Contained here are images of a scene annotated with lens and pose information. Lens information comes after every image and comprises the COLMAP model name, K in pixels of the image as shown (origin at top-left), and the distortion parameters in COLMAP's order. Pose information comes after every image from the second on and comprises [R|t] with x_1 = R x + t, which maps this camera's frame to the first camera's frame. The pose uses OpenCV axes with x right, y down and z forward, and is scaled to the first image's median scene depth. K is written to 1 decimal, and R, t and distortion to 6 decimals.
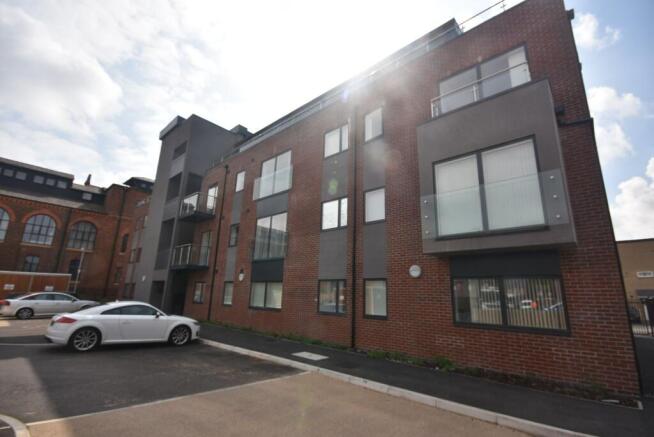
lens RADIAL K [[308.6, 0, 327.0], [0, 308.6, 218.5], [0, 0, 1]] dist [-0.000412, -0.000164]
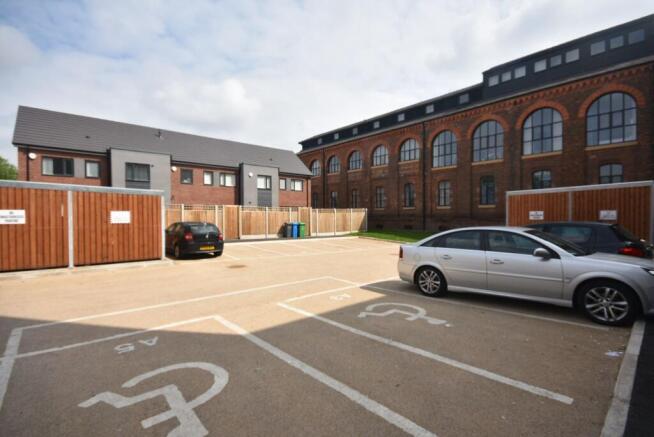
lens RADIAL K [[308.6, 0, 327.0], [0, 308.6, 218.5], [0, 0, 1]] dist [-0.000412, -0.000164]
pose [[-0.085469, -0.026503, -0.995988, -0.313510], [0.252016, 0.966564, -0.047346, 0.117577], [0.963941, -0.255051, -0.075933, 0.498173]]
